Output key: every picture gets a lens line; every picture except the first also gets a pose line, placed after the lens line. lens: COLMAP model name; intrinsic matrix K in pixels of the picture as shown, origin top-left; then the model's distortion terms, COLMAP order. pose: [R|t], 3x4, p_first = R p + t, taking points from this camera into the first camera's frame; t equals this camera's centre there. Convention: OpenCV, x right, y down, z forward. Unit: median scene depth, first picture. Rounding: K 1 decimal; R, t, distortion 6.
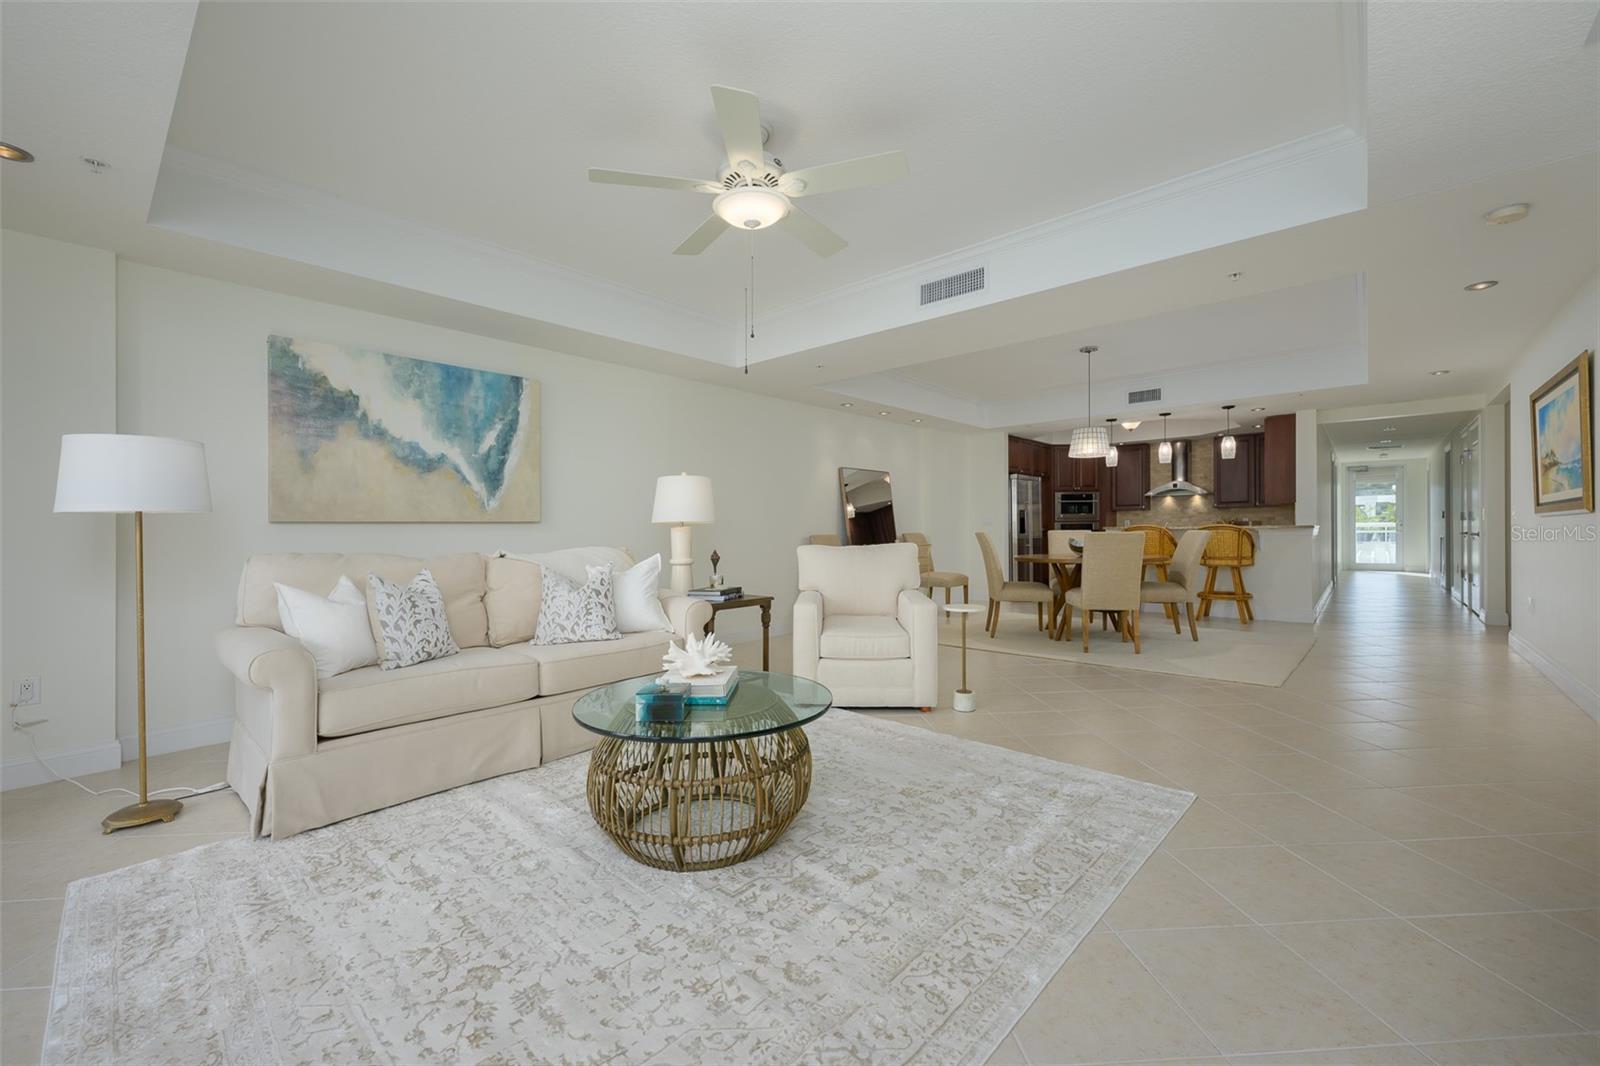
lens RADIAL K [[648.4, 0, 799.3], [0, 648.4, 519.1], [0, 0, 1]] dist [-0.002053, -0.000128]
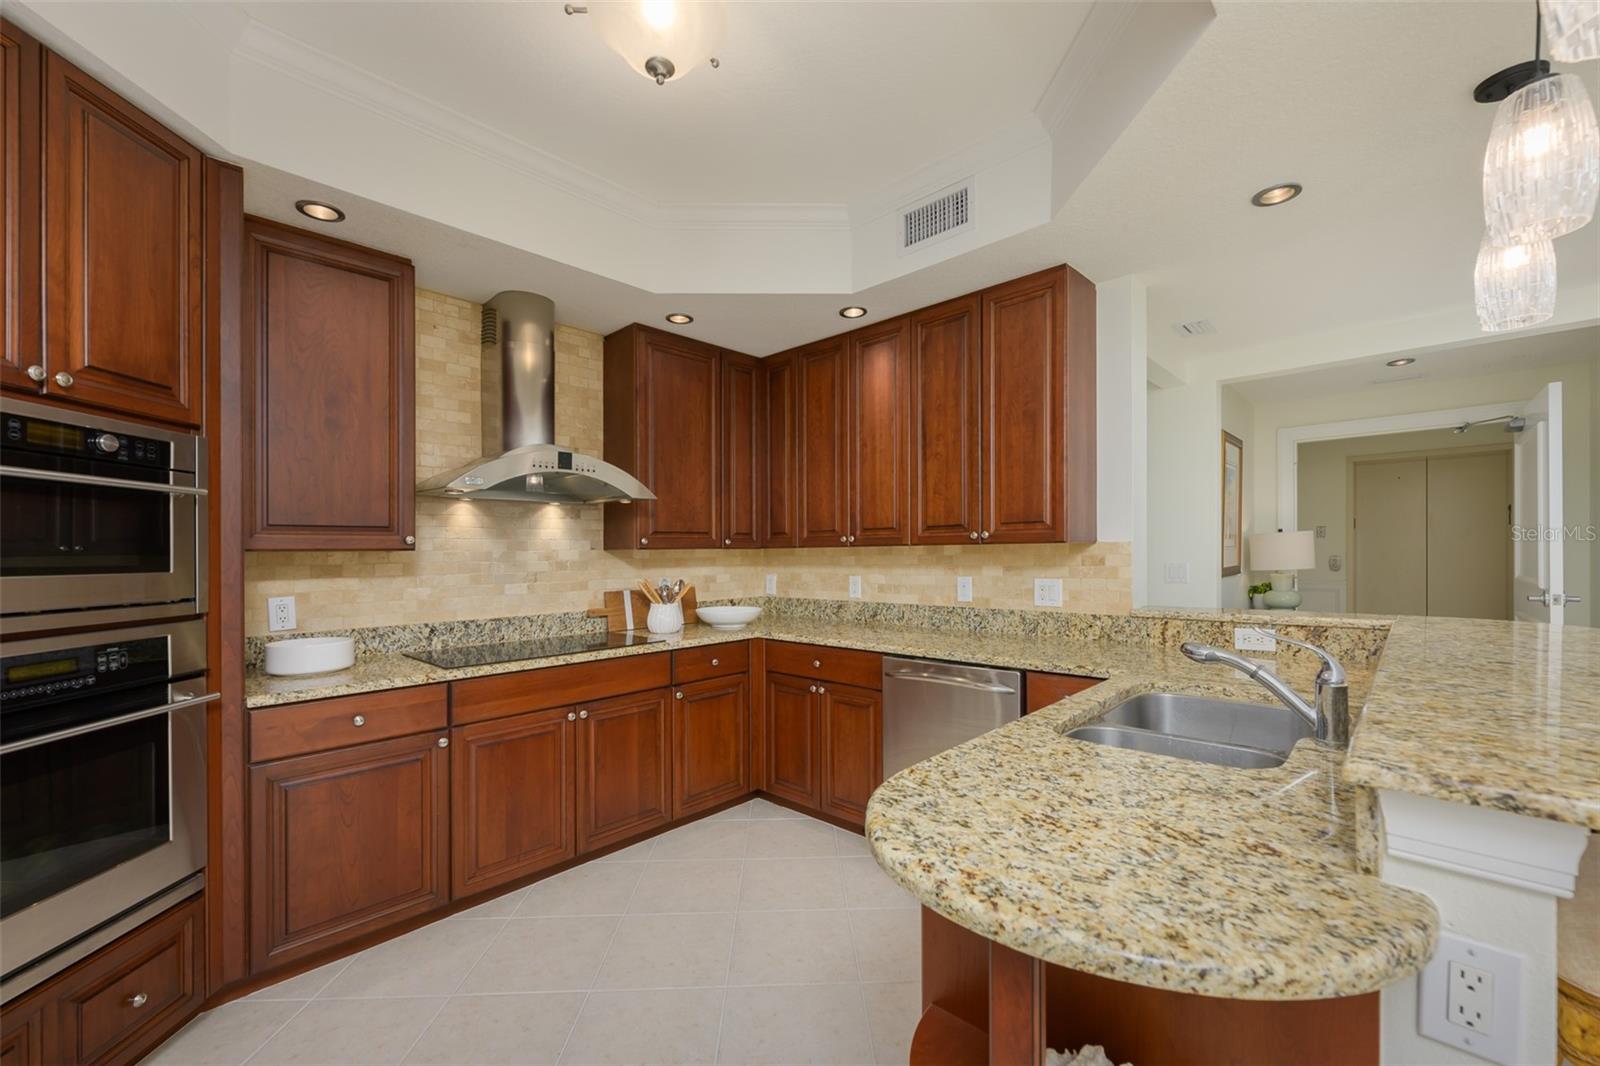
lens RADIAL K [[644.1, 0, 801.1], [0, 644.1, 539.5], [0, 0, 1]] dist [-0.001288, 0.000084]
pose [[0.026405, 0.028699, 0.999239, 0.736143], [-0.004435, 0.999581, -0.028592, -0.029339], [-0.999641, -0.003677, 0.026522, 2.029868]]
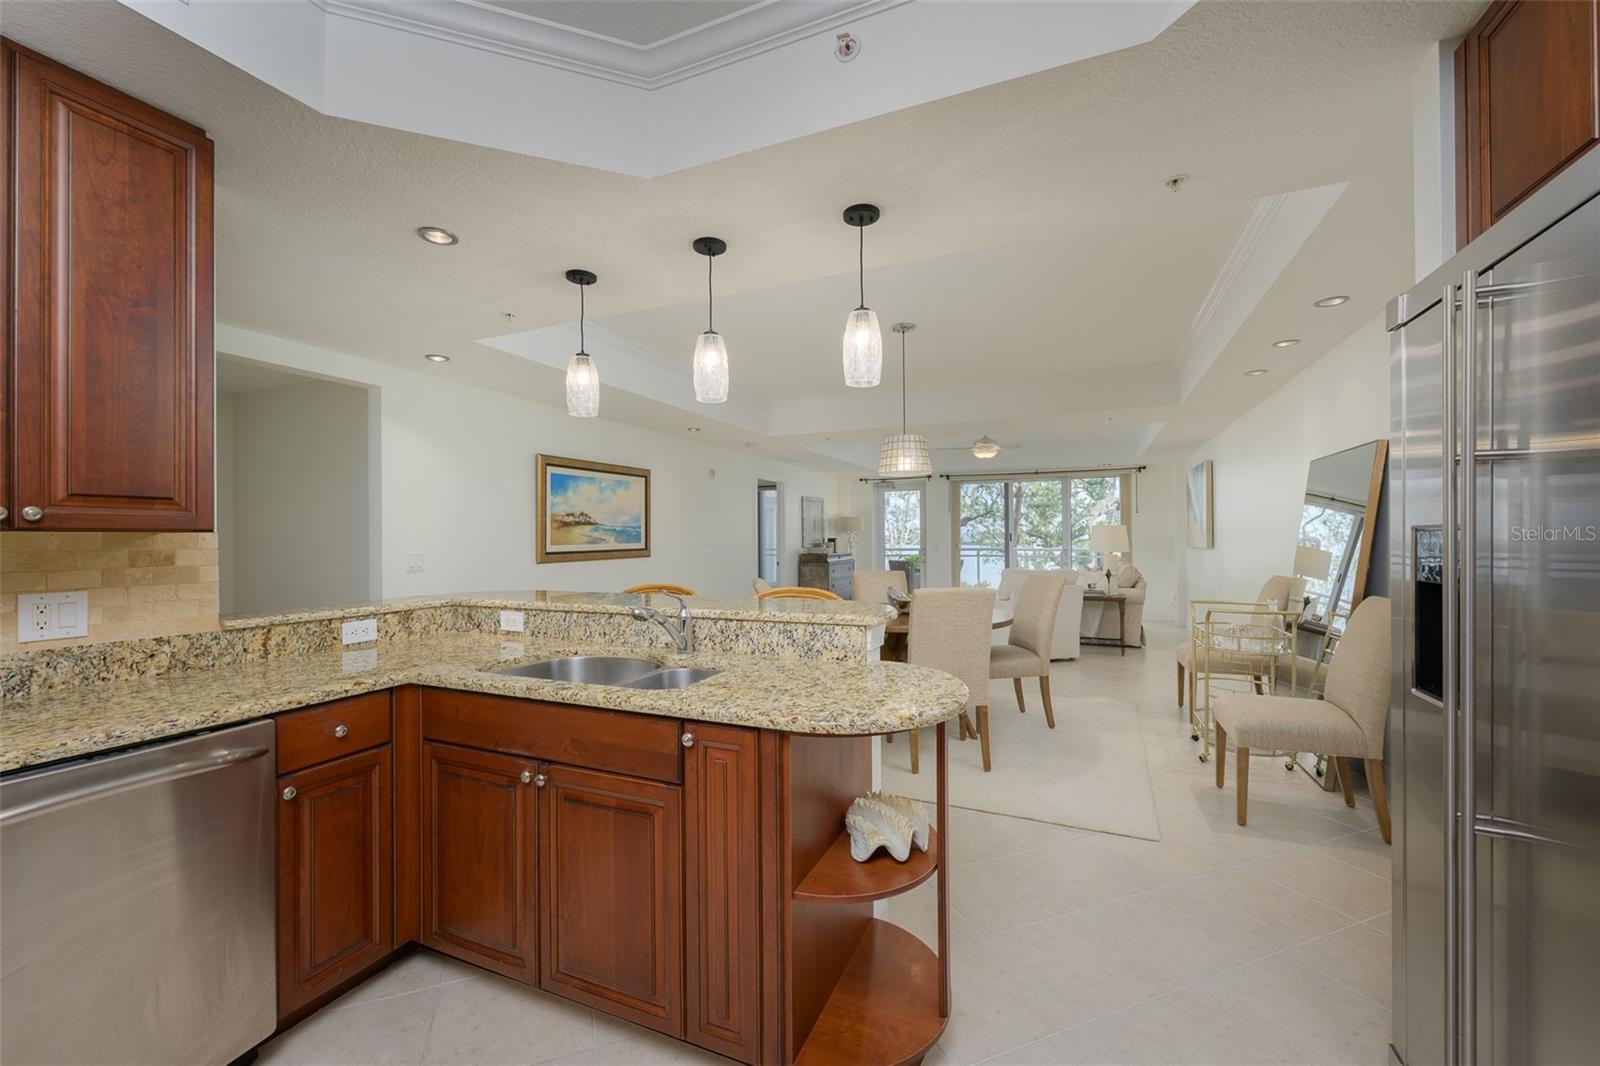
lens RADIAL K [[644.1, 0, 801.1], [0, 644.1, 539.5], [0, 0, 1]] dist [-0.001288, 0.000084]
pose [[-0.950148, 0.016240, -0.311377, 1.101596], [0.019853, 0.999767, -0.008437, -0.029097], [0.311168, -0.014198, -0.950249, 2.306869]]
